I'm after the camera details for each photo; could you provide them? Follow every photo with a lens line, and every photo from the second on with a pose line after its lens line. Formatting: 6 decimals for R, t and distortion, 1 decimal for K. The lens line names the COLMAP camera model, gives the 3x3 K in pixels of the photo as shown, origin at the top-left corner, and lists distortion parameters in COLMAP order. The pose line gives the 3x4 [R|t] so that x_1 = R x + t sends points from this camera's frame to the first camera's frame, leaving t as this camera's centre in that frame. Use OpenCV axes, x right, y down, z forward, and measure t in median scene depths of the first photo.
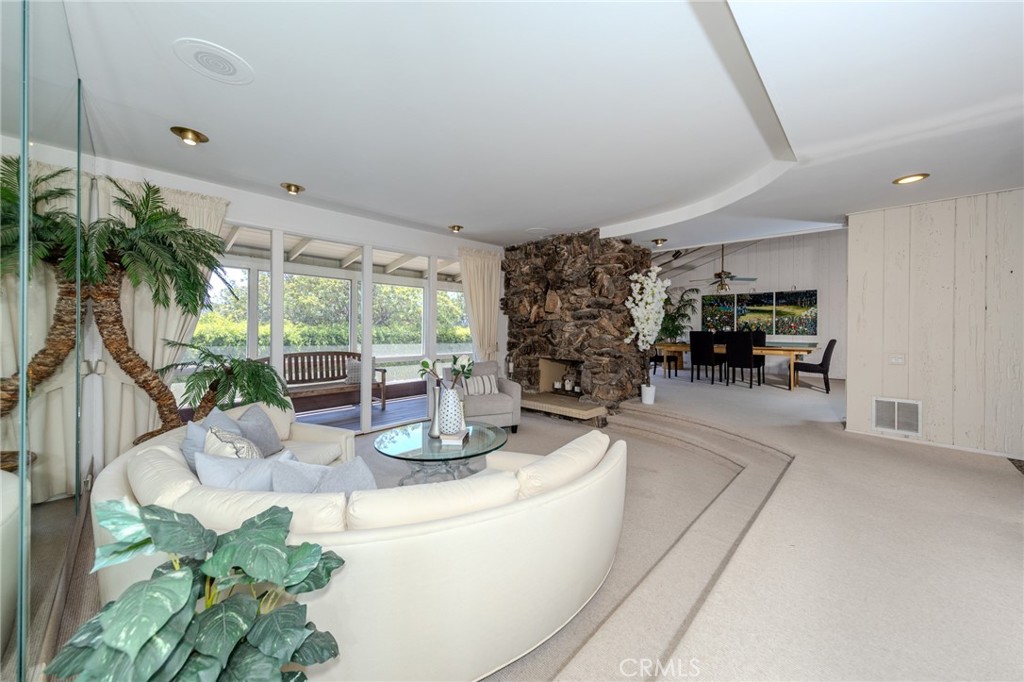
lens RADIAL K [[375.6, 0, 511.5], [0, 375.6, 332.8], [0, 0, 1]] dist [-0.000016, -0.000012]
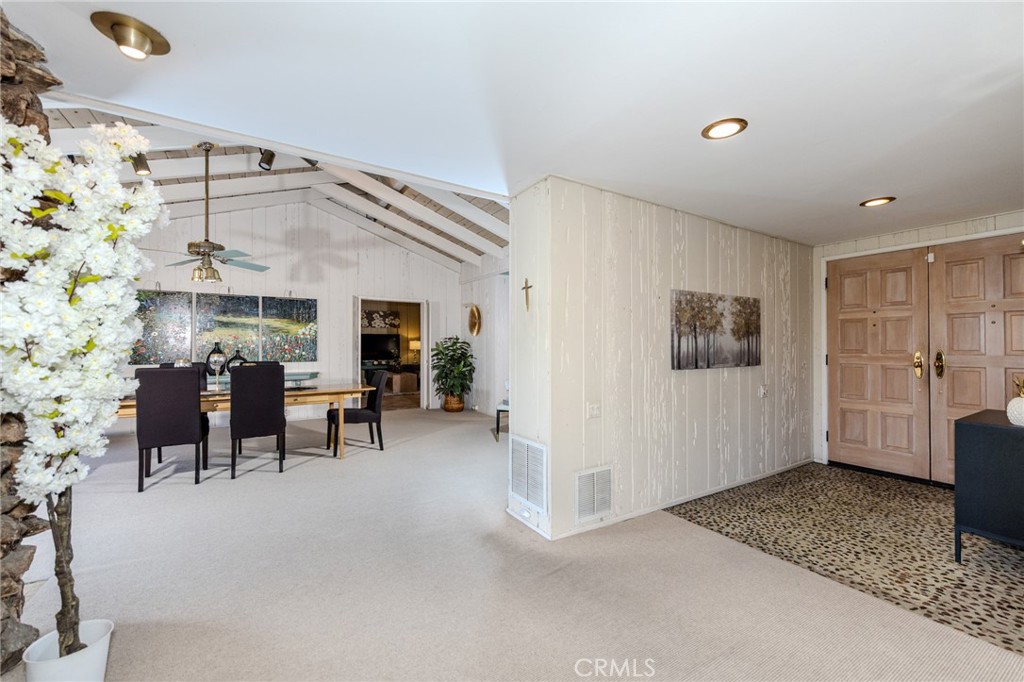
lens RADIAL K [[412.9, 0, 513.7], [0, 412.9, 342.4], [0, 0, 1]] dist [0.000367, 0.000036]
pose [[0.229898, 0.002475, 0.973212, 0.116850], [0.007983, 0.999958, -0.004429, -0.023561], [-0.973182, 0.008787, 0.229868, 0.438879]]
